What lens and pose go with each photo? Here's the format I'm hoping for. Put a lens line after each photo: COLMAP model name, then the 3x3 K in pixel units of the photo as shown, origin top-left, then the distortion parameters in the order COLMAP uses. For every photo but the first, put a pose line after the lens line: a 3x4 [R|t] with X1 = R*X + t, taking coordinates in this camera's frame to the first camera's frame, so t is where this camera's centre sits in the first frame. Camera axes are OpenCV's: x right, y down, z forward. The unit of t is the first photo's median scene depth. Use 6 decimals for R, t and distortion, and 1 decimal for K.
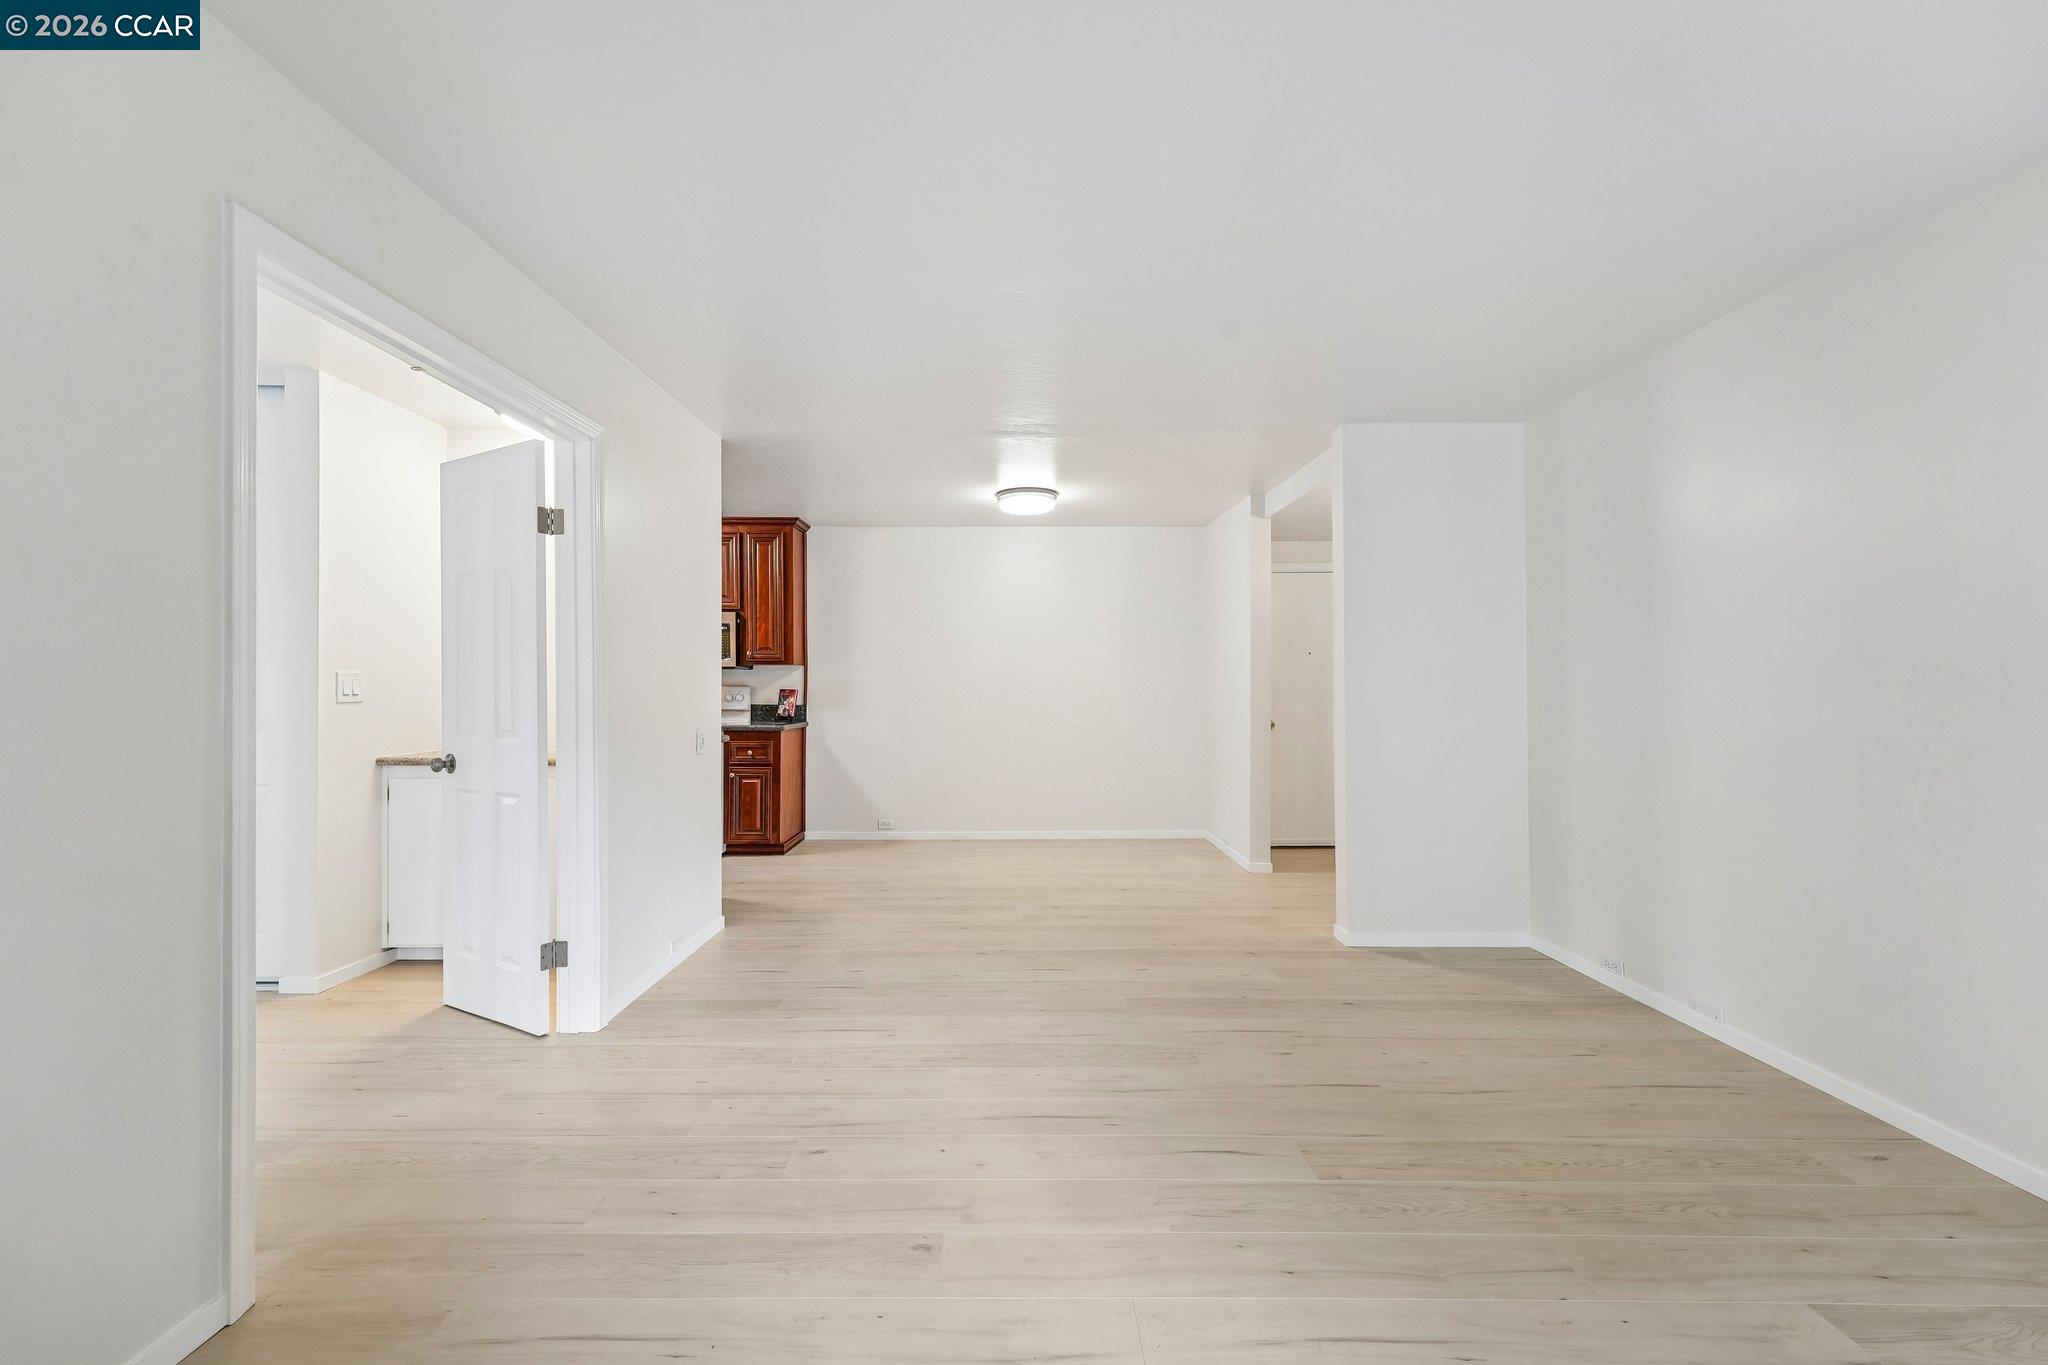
lens RADIAL K [[807.3, 0, 1007.0], [0, 807.3, 683.4], [0, 0, 1]] dist [0.007208, -0.000052]
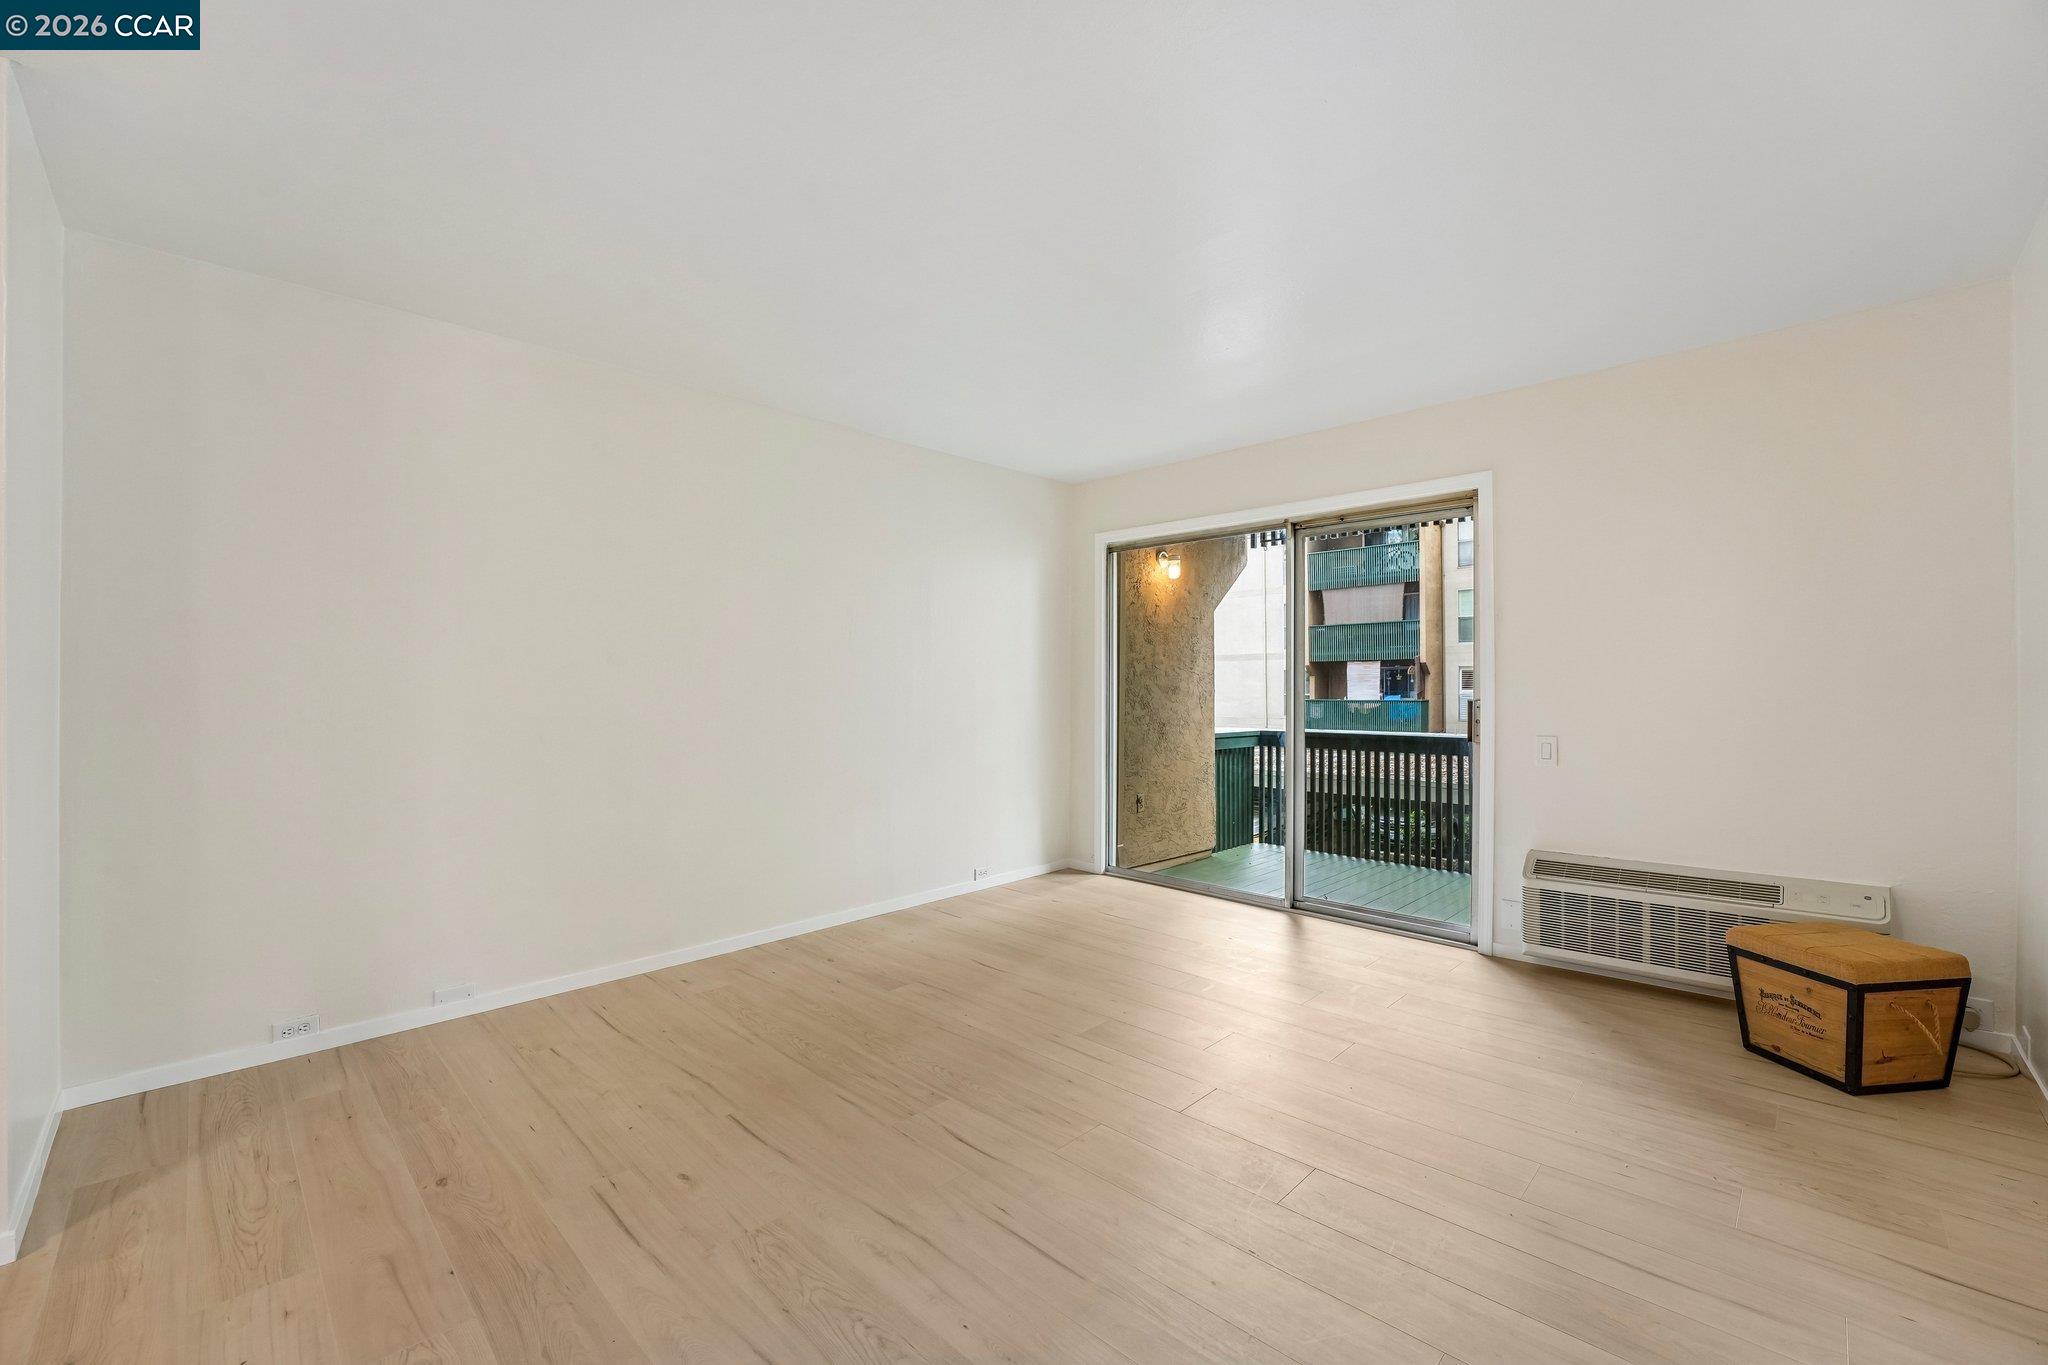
lens RADIAL K [[824.5, 0, 1018.6], [0, 824.5, 683.9], [0, 0, 1]] dist [-0.025916, 0.000519]
pose [[-0.717226, 0.006357, 0.696811, -0.259374], [-0.001785, 0.999938, -0.010959, 0.016899], [-0.696838, -0.009103, -0.717171, 0.910106]]
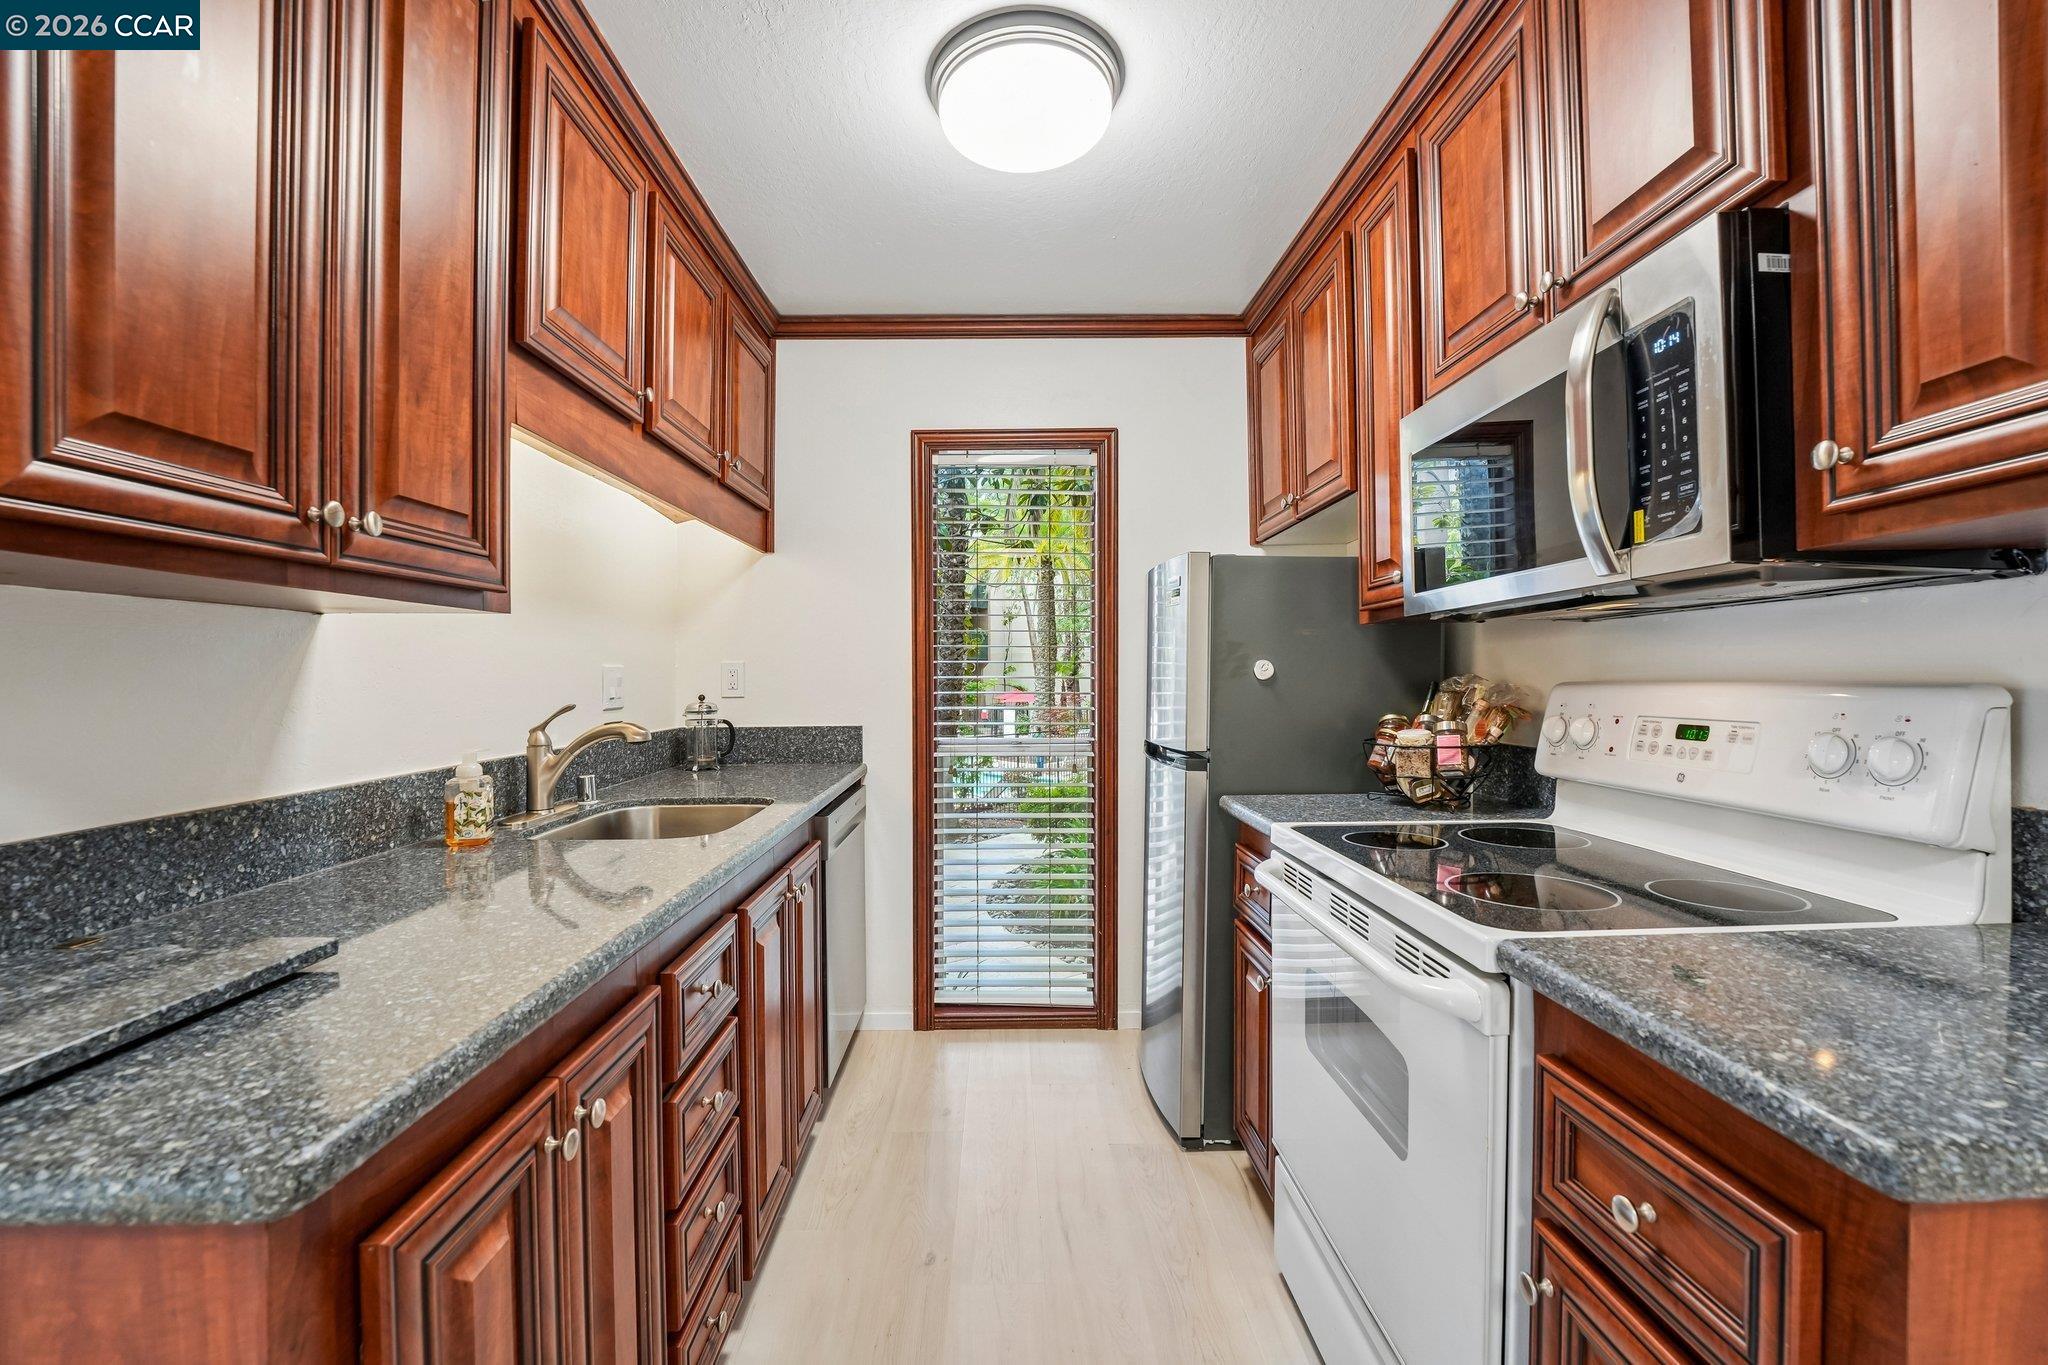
lens RADIAL K [[847.7, 0, 1016.7], [0, 847.7, 682.9], [0, 0, 1]] dist [-0.027263, 0.000347]
pose [[0.029909, 0.001448, -0.999552, -0.284530], [0.011561, 0.999932, 0.001795, 0.000176], [0.999486, -0.011609, 0.029890, 1.346307]]
